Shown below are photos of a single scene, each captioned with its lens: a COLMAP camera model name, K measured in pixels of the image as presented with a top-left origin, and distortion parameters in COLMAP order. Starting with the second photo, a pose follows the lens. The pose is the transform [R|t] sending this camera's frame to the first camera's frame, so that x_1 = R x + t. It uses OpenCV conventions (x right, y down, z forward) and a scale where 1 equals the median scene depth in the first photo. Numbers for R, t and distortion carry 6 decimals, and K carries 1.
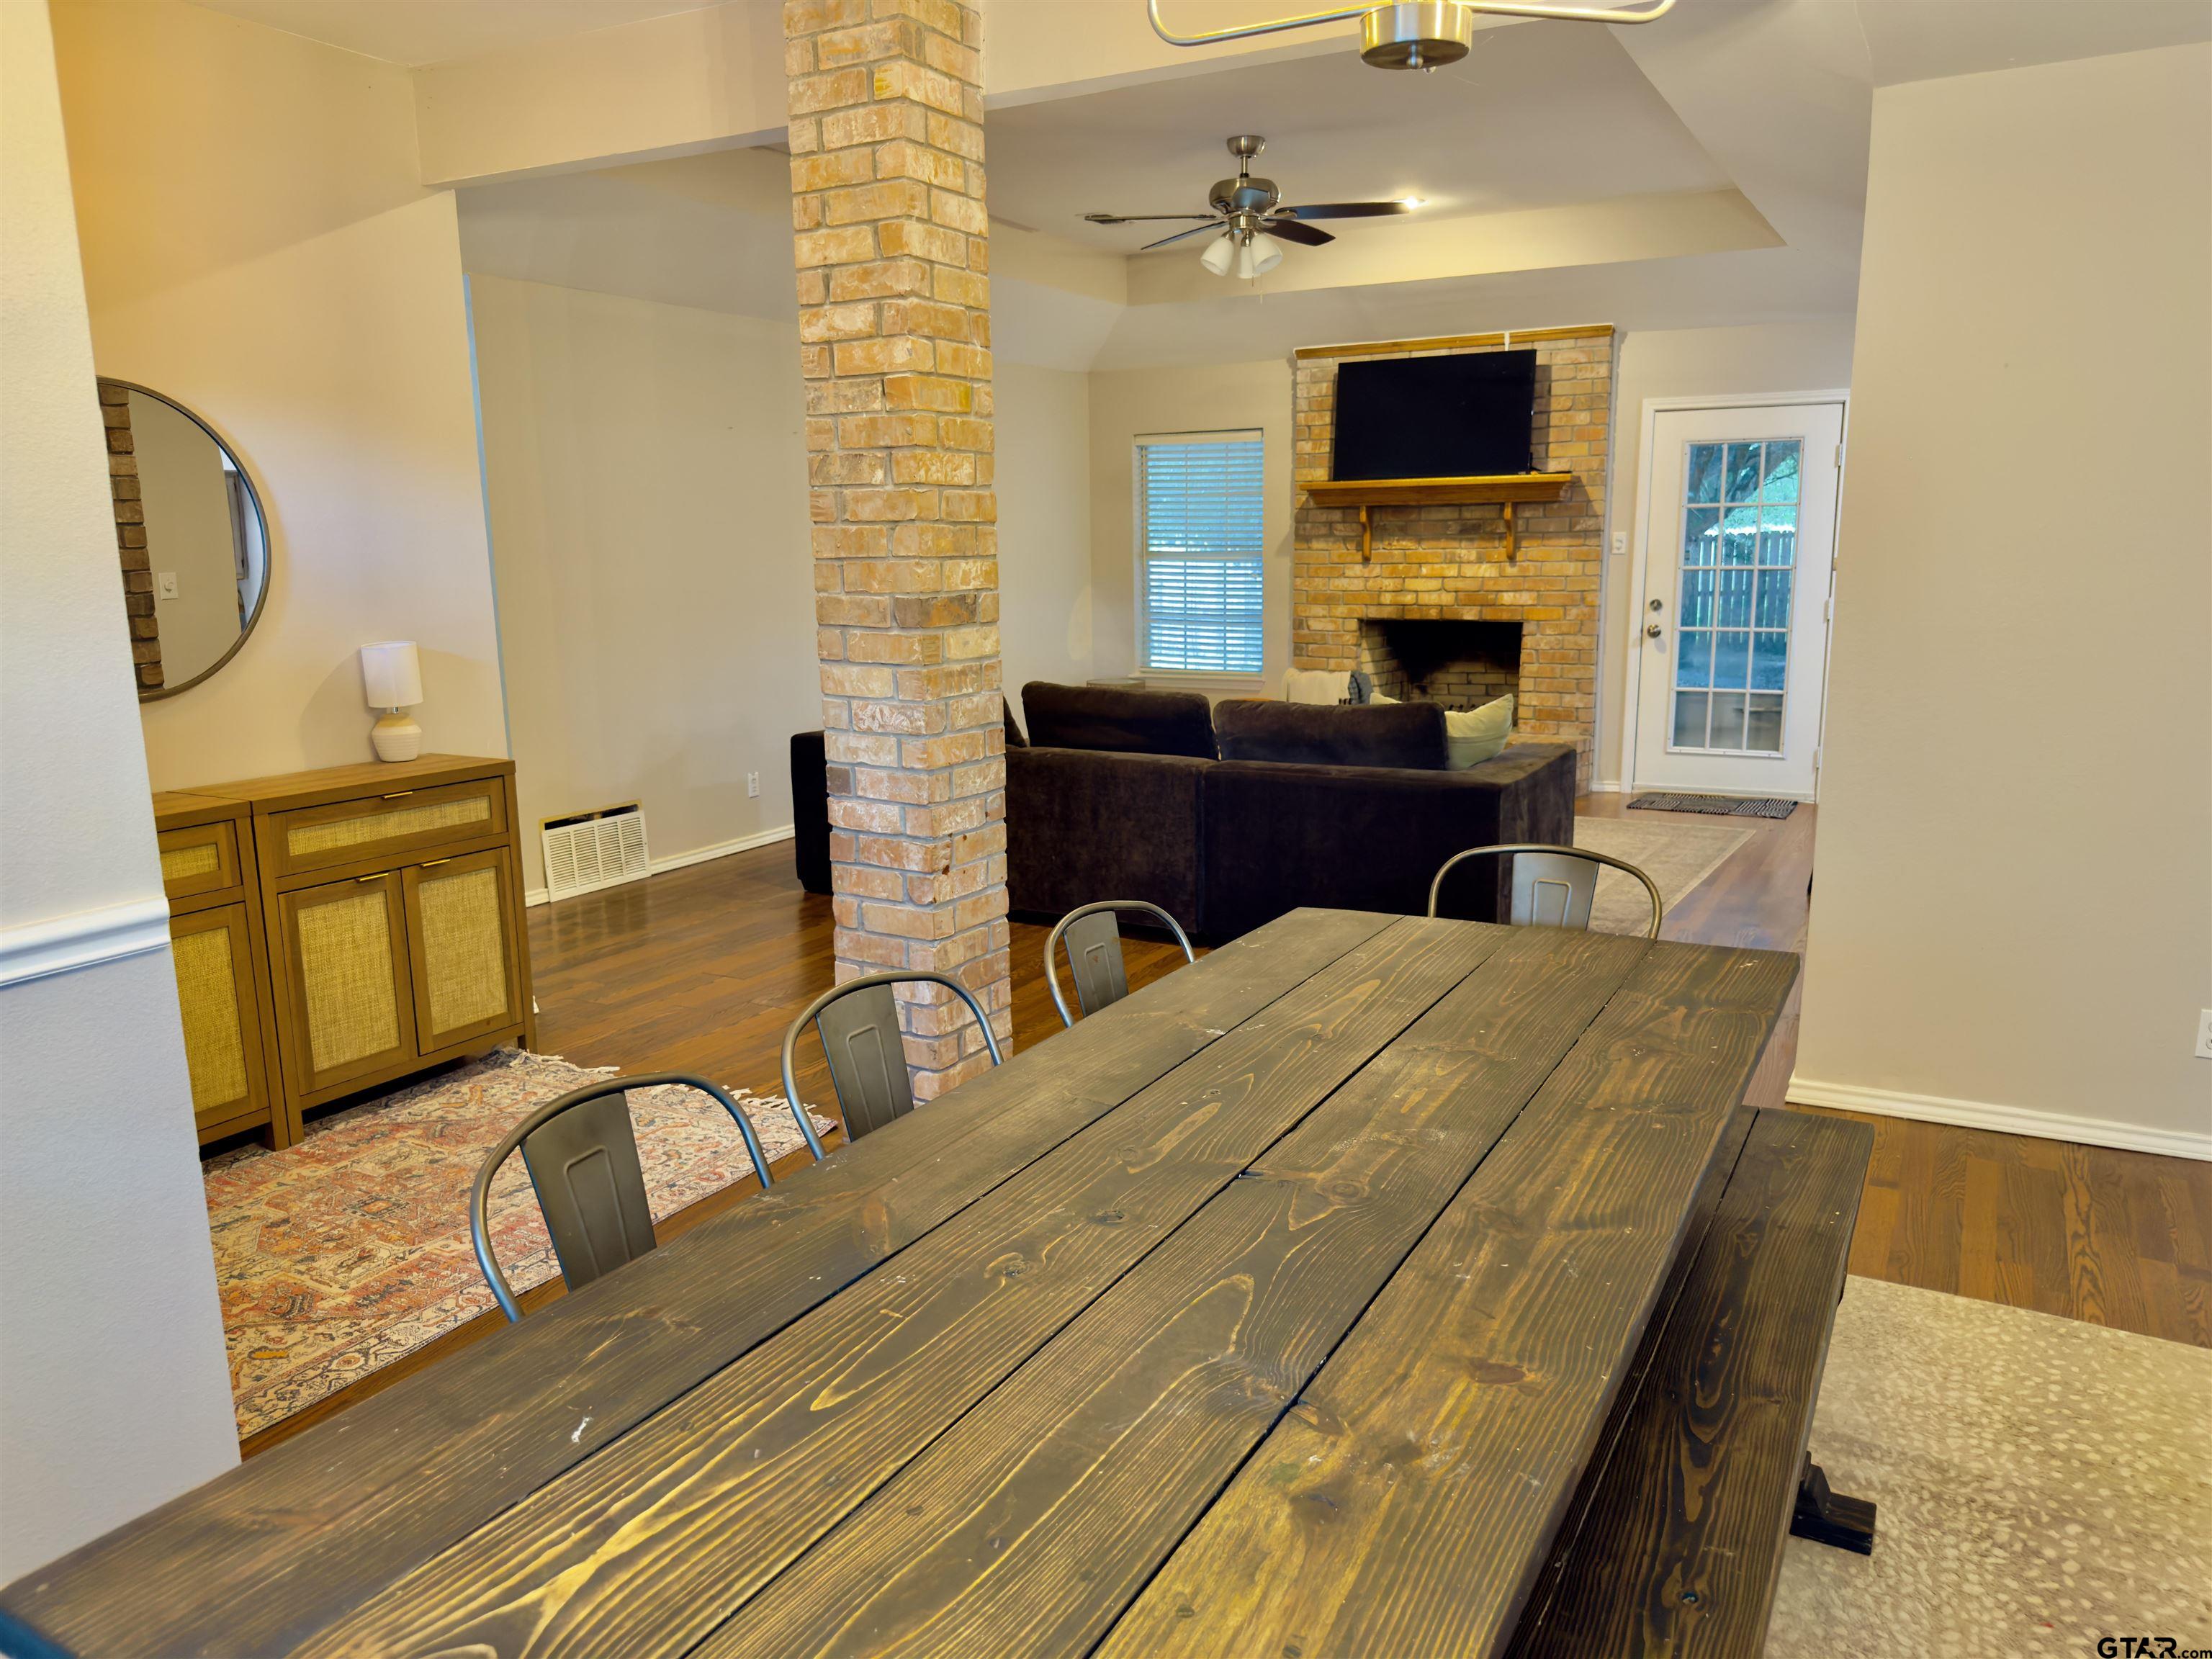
lens RADIAL K [[1559.4, 0, 1109.0], [0, 1559.4, 836.6], [0, 0, 1]] dist [-0.009387, -0.010430]
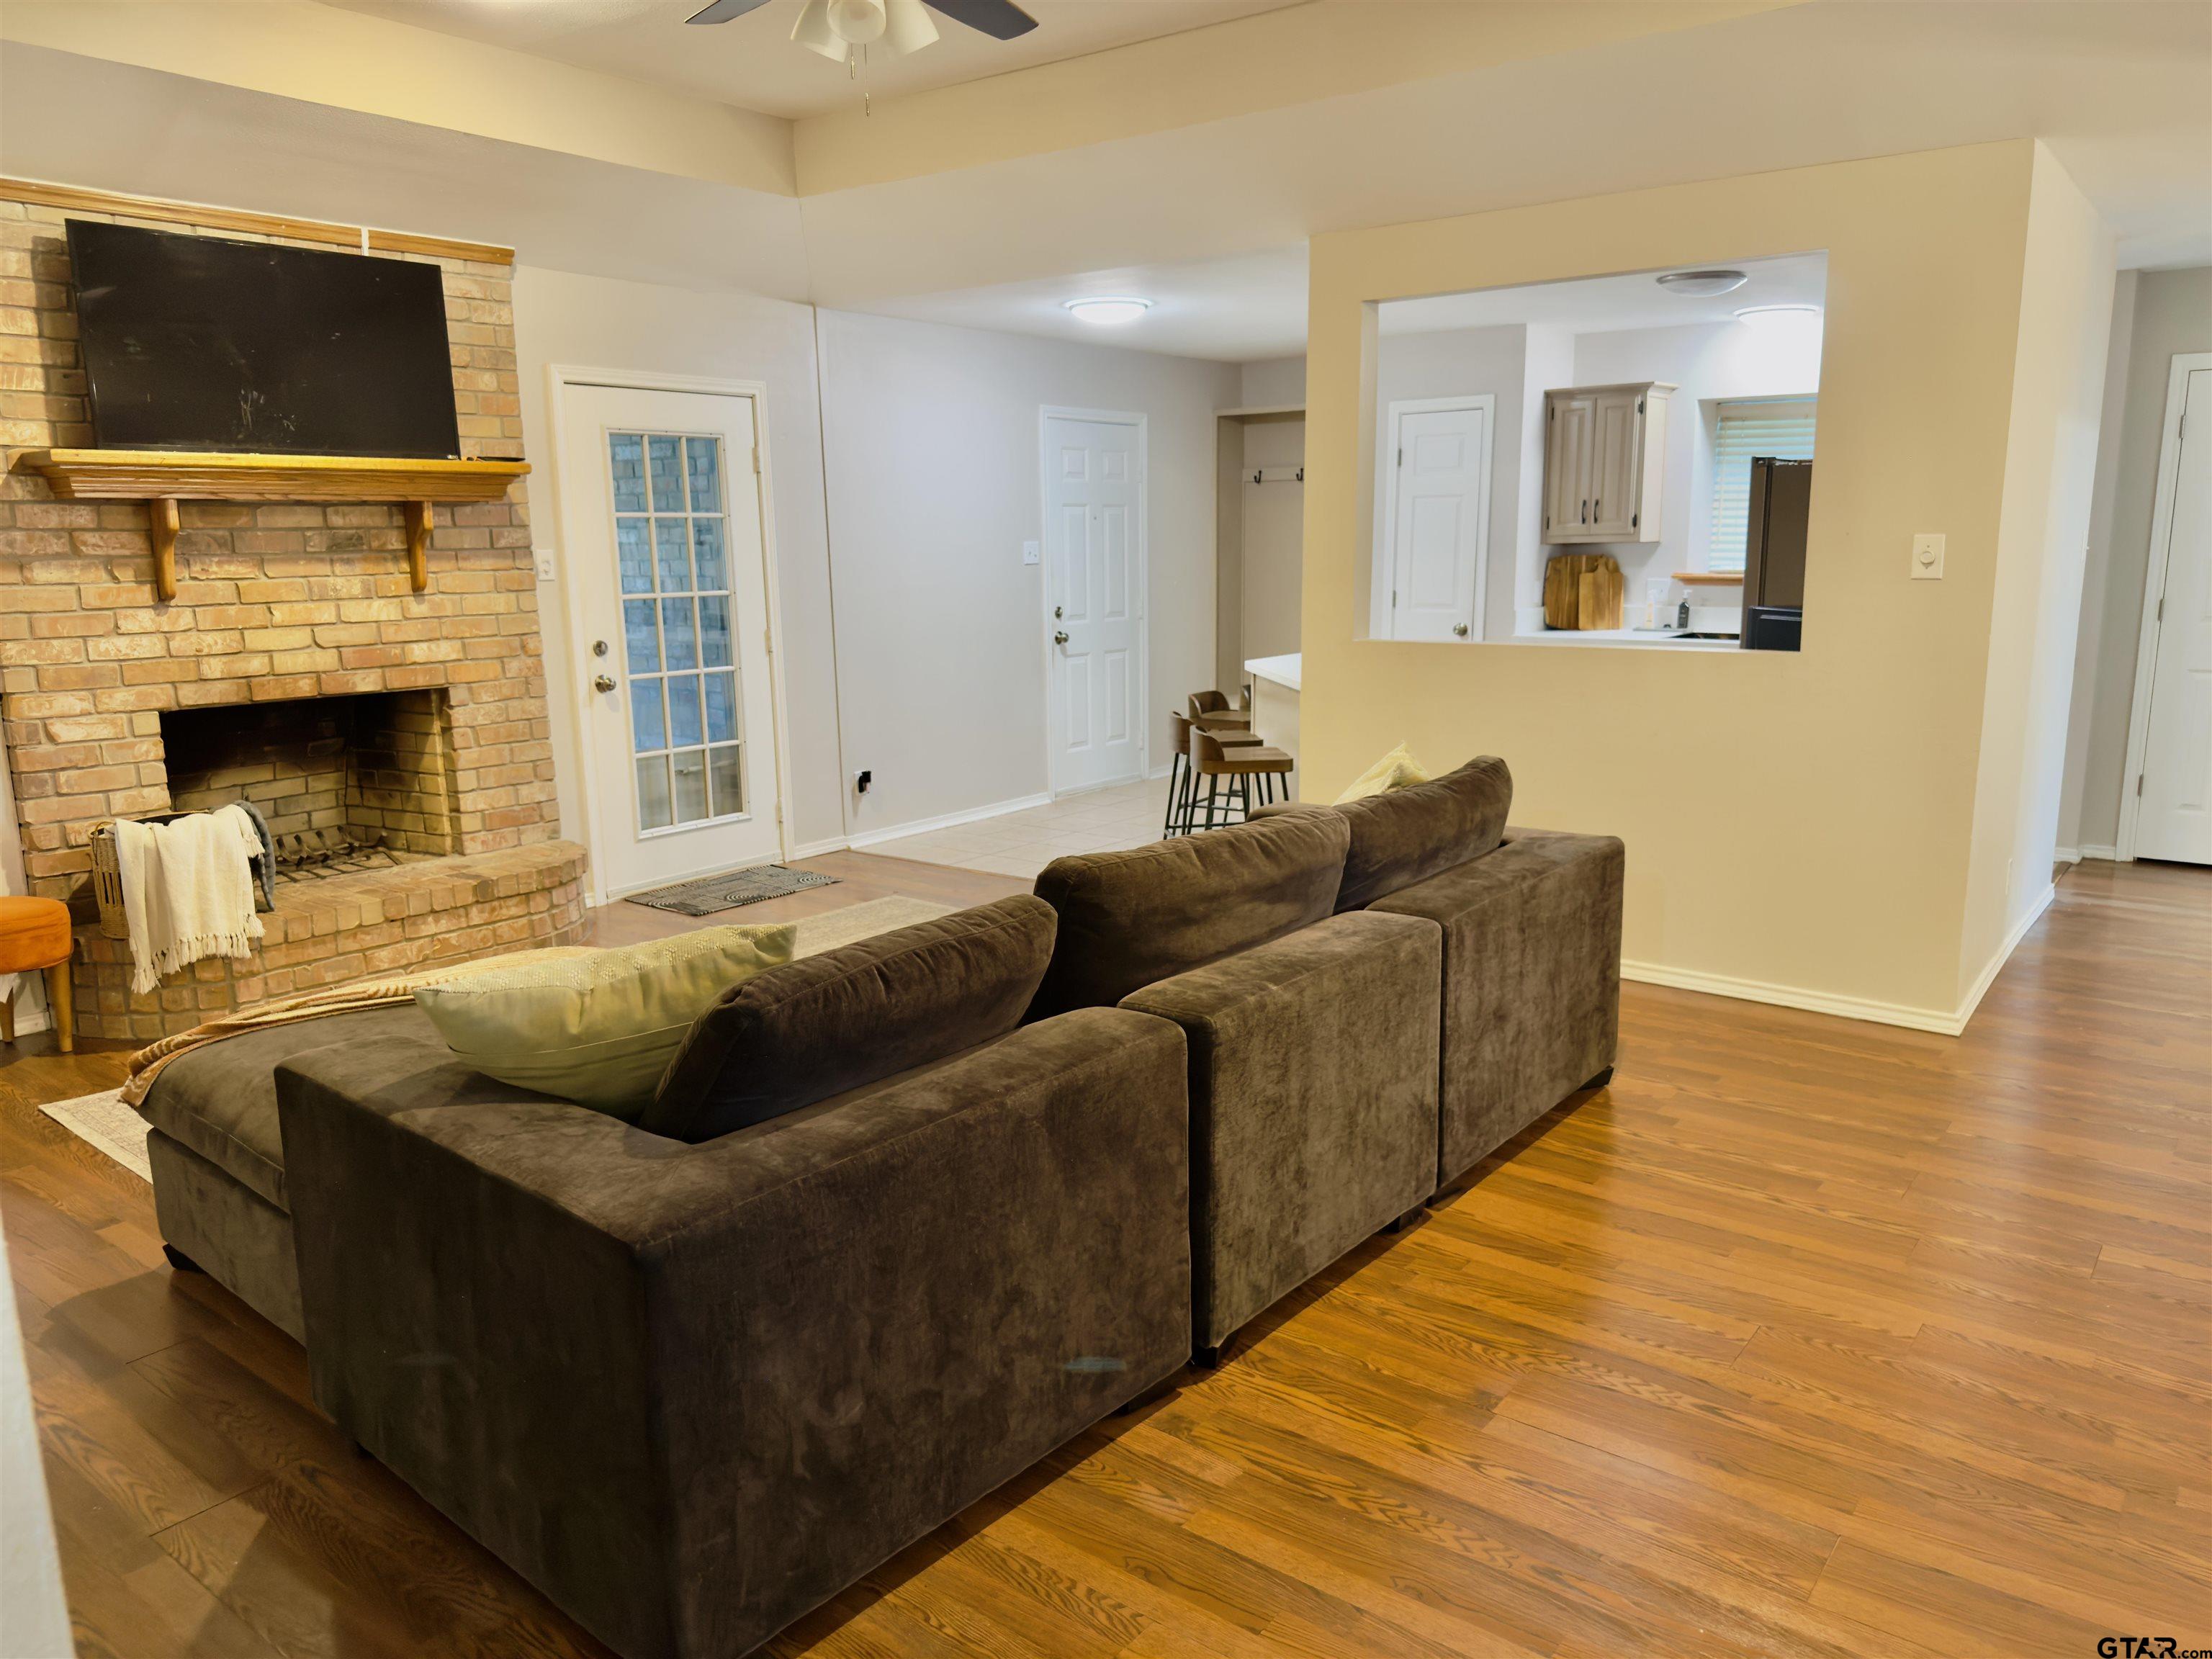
lens RADIAL K [[1559.4, 0, 1109.4], [0, 1559.4, 831.1], [0, 0, 1]] dist [-0.009387, -0.010430]
pose [[0.169745, -0.170950, 0.970548, -0.326575], [0.189072, 0.972193, 0.138172, -0.117038], [-0.967181, 0.160050, 0.197347, 0.615994]]
